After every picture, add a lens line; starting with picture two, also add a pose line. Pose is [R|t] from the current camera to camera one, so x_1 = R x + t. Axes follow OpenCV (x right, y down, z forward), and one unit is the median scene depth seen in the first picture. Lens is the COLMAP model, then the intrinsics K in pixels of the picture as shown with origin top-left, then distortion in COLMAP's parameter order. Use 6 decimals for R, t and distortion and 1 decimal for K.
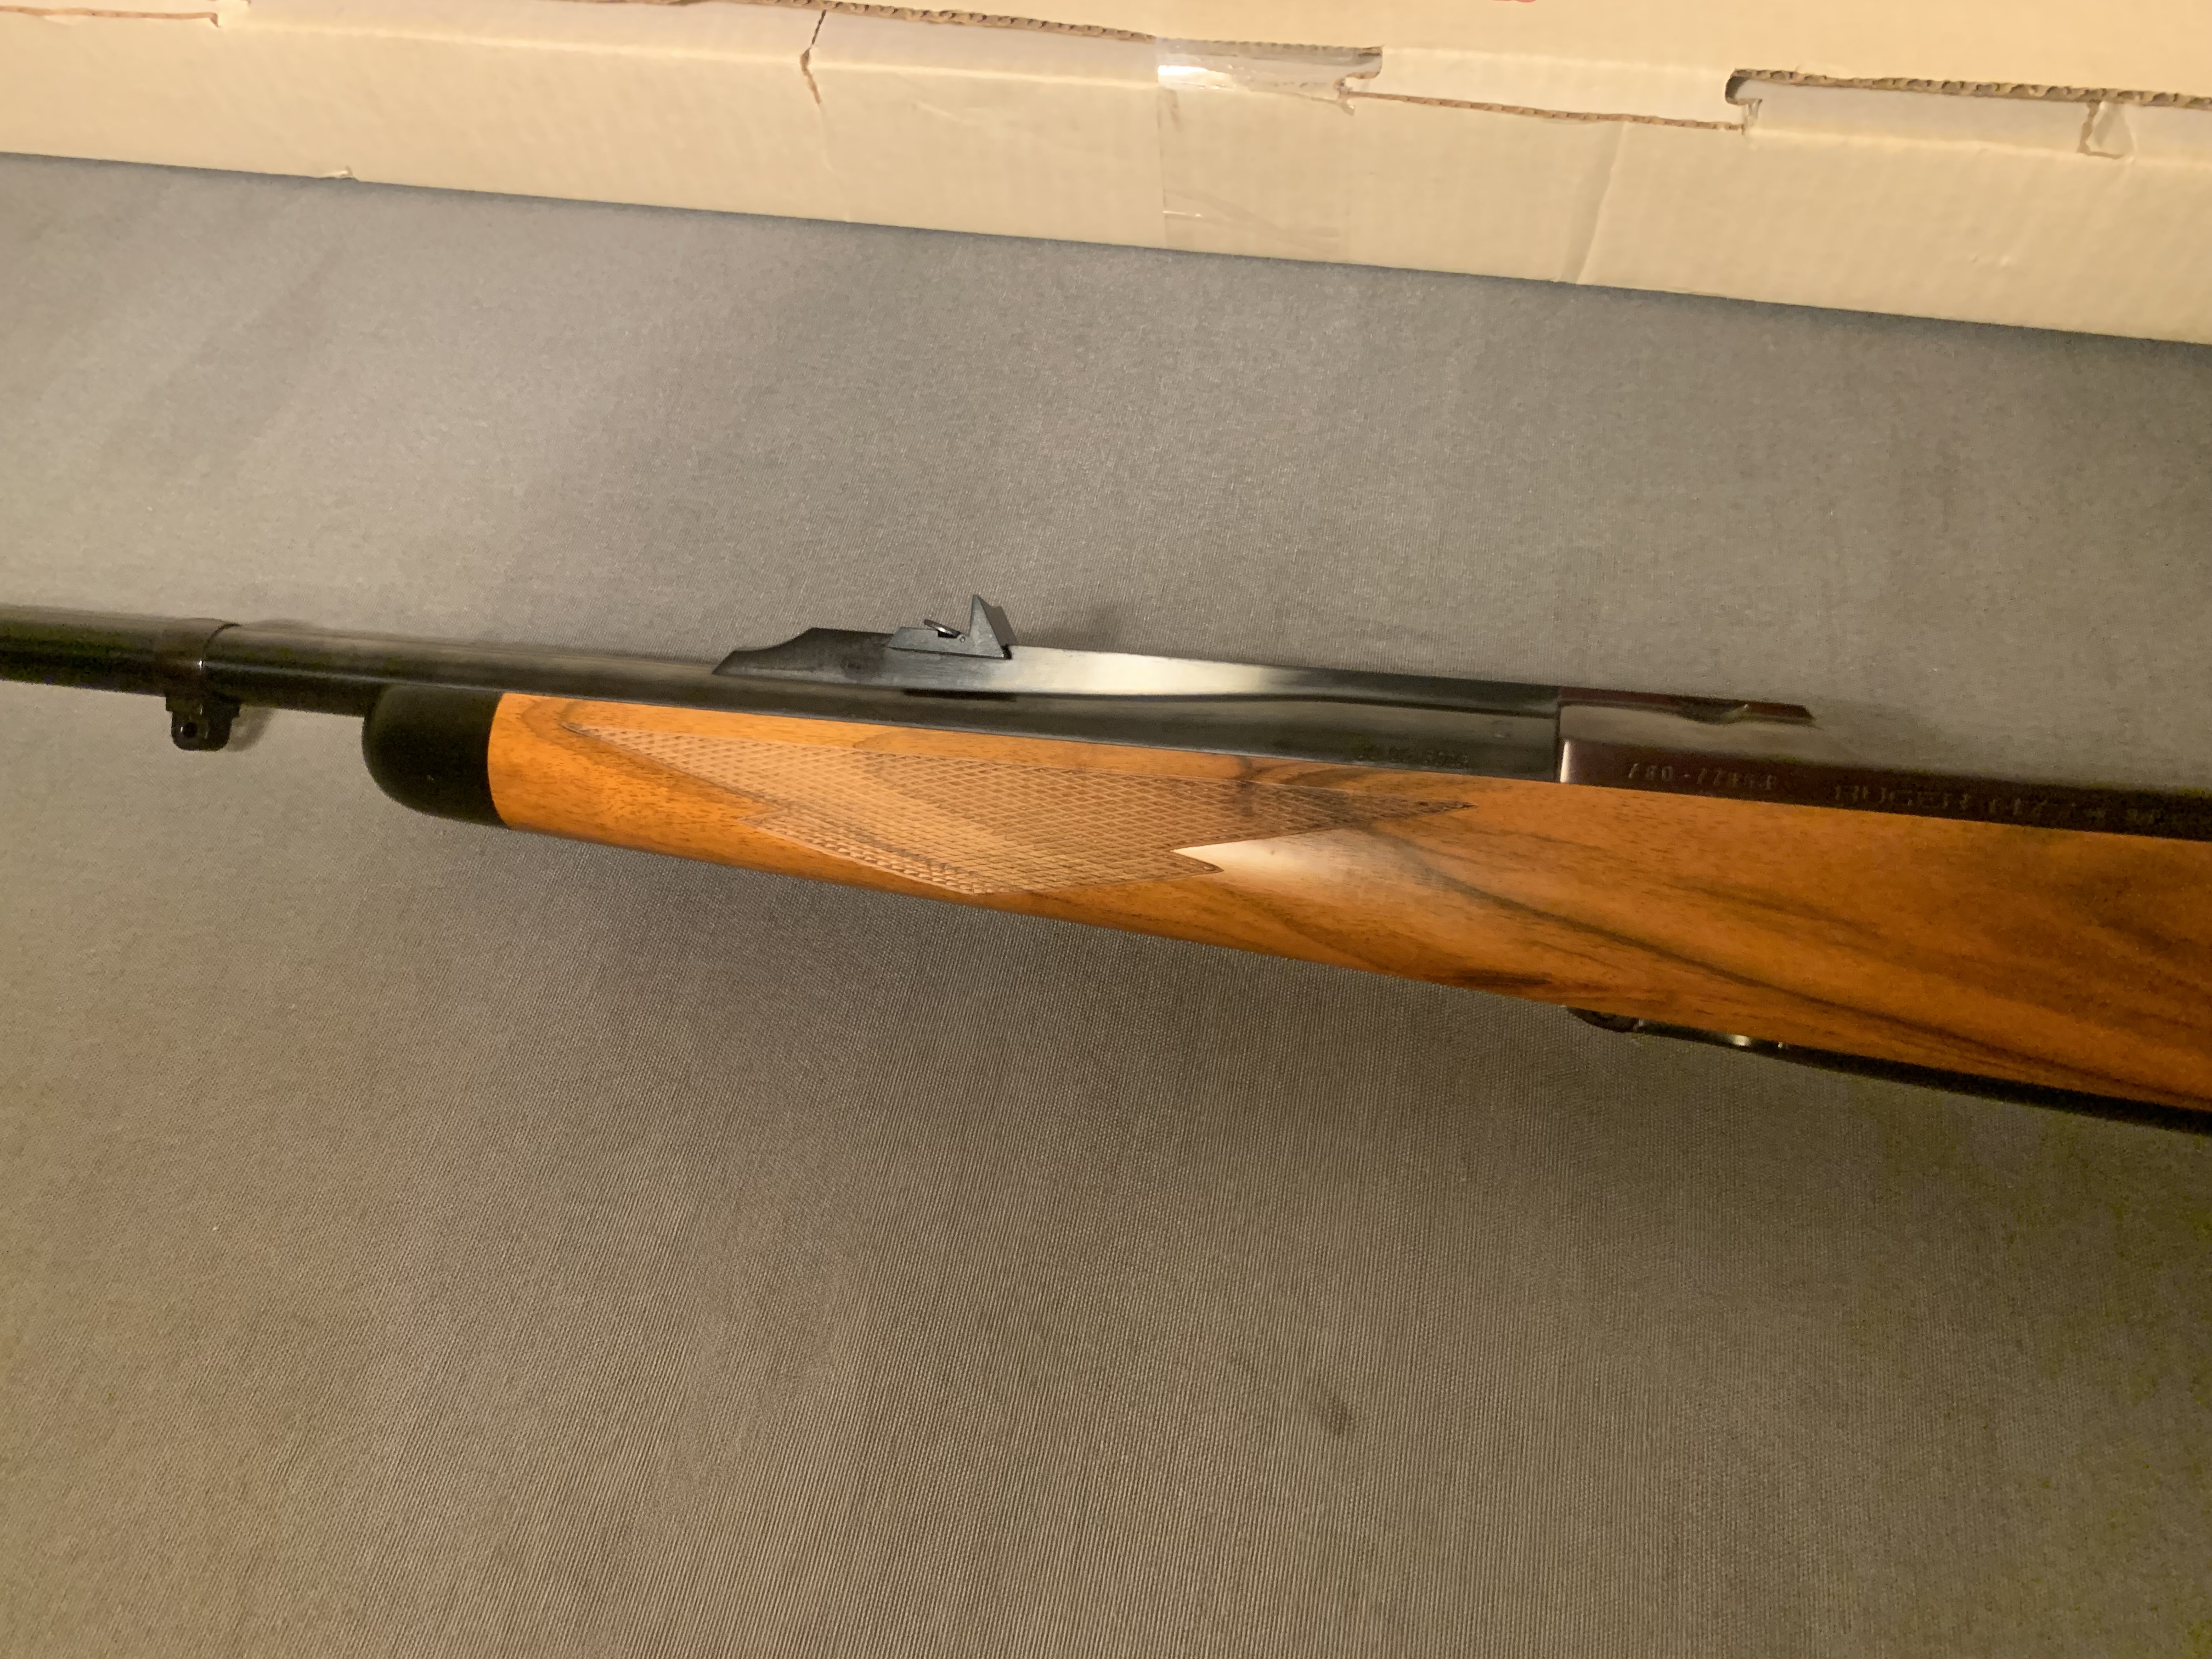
lens RADIAL K [[1689.1, 0, 1106.0], [0, 1689.1, 829.5], [0, 0, 1]] dist [-0.001693, 0.000420]
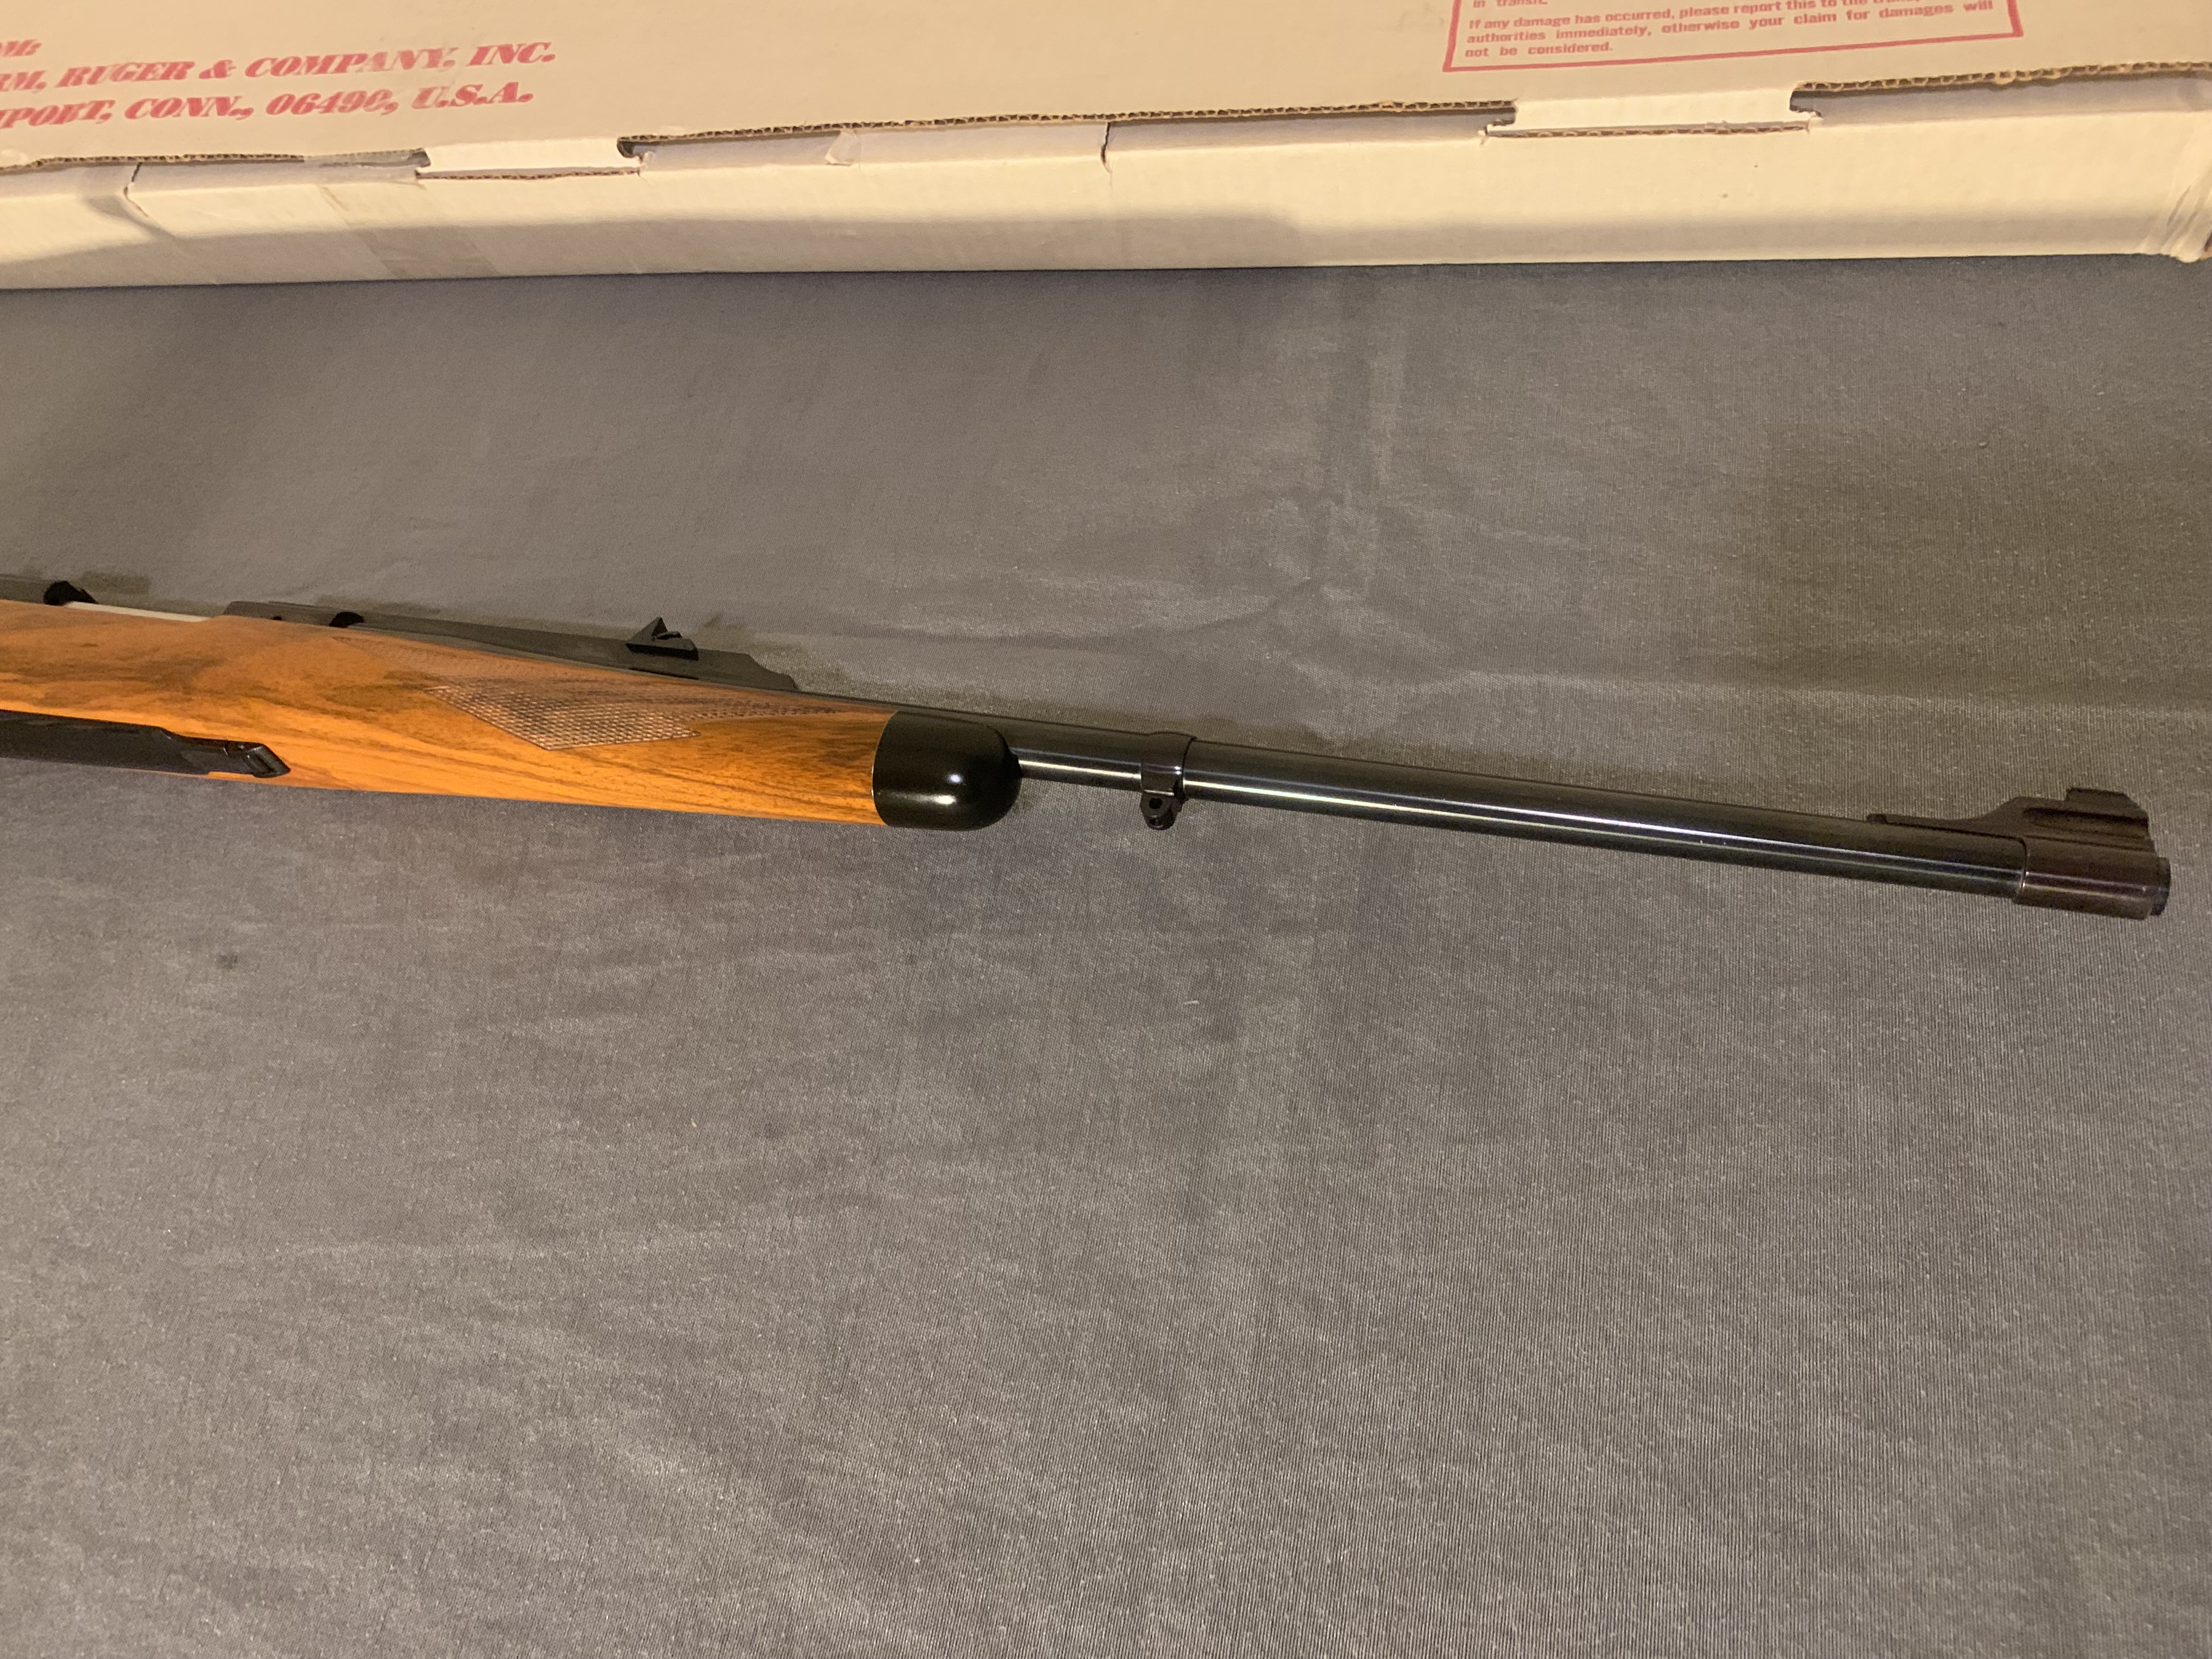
lens RADIAL K [[1700.3, 0, 1114.3], [0, 1700.3, 804.2], [0, 0, 1]] dist [0.014337, -0.012883]
pose [[0.987212, -0.076331, -0.139949, 1.058977], [0.082185, 0.995947, 0.036531, 0.147069], [0.136594, -0.047565, 0.989485, -0.545130]]
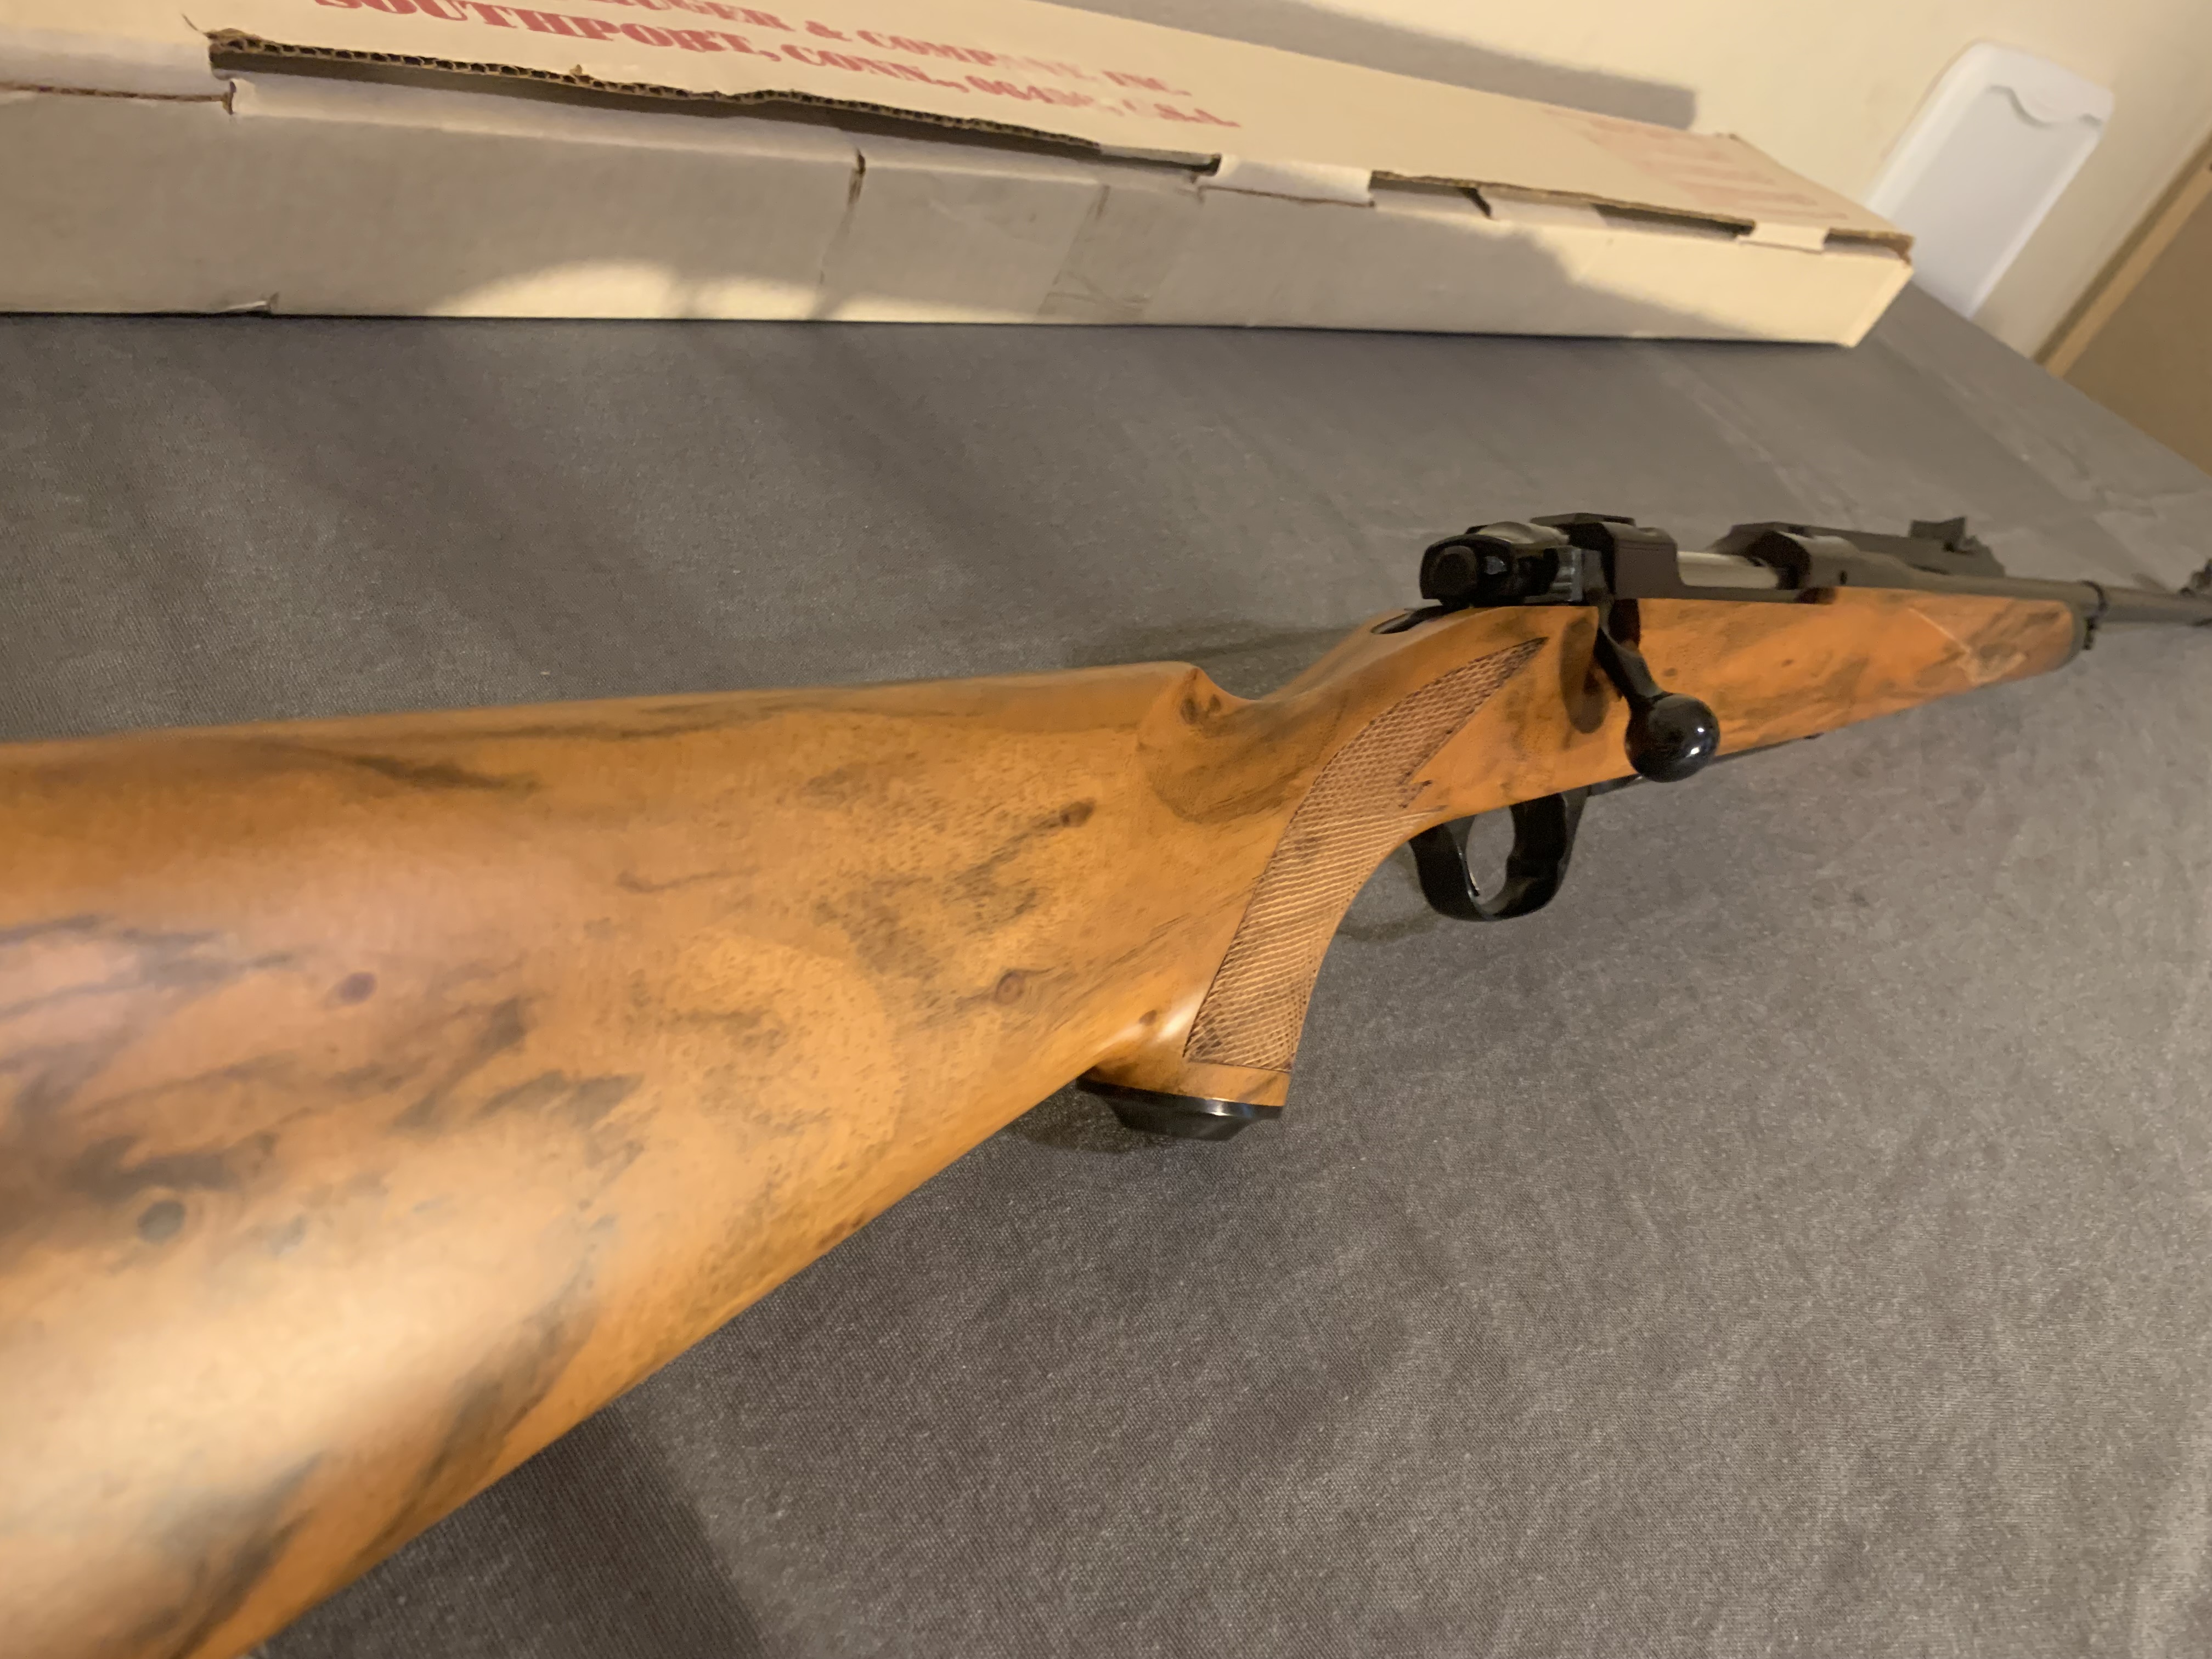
lens RADIAL K [[1681.6, 0, 1104.8], [0, 1681.6, 859.7], [0, 0, 1]] dist [-0.005434, 0.004919]
pose [[0.573461, -0.297776, 0.763199, -1.215165], [0.378992, 0.922347, 0.075099, -0.077261], [-0.726297, 0.246180, 0.641785, 0.361299]]
